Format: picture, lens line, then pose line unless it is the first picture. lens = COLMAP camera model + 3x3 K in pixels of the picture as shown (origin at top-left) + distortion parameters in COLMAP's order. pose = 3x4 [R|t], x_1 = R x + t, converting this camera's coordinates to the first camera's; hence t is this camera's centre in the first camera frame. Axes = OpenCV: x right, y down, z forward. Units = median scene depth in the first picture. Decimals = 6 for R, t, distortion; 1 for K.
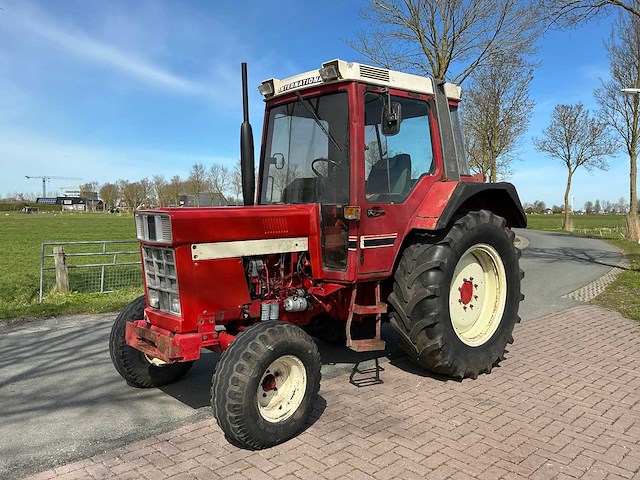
lens RADIAL K [[525.5, 0, 316.1], [0, 525.5, 240.6], [0, 0, 1]] dist [0.136533, -0.261147]
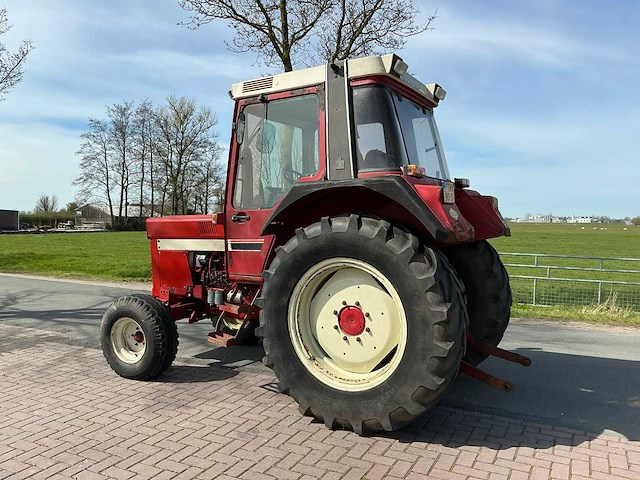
lens RADIAL K [[525.5, 0, 316.1], [0, 525.5, 240.6], [0, 0, 1]] dist [0.136533, -0.261147]
pose [[0.313875, 0.030664, -0.948969, 1.020356], [-0.061204, 0.998053, 0.012006, -0.026293], [0.947490, 0.054312, 0.315141, 0.711733]]
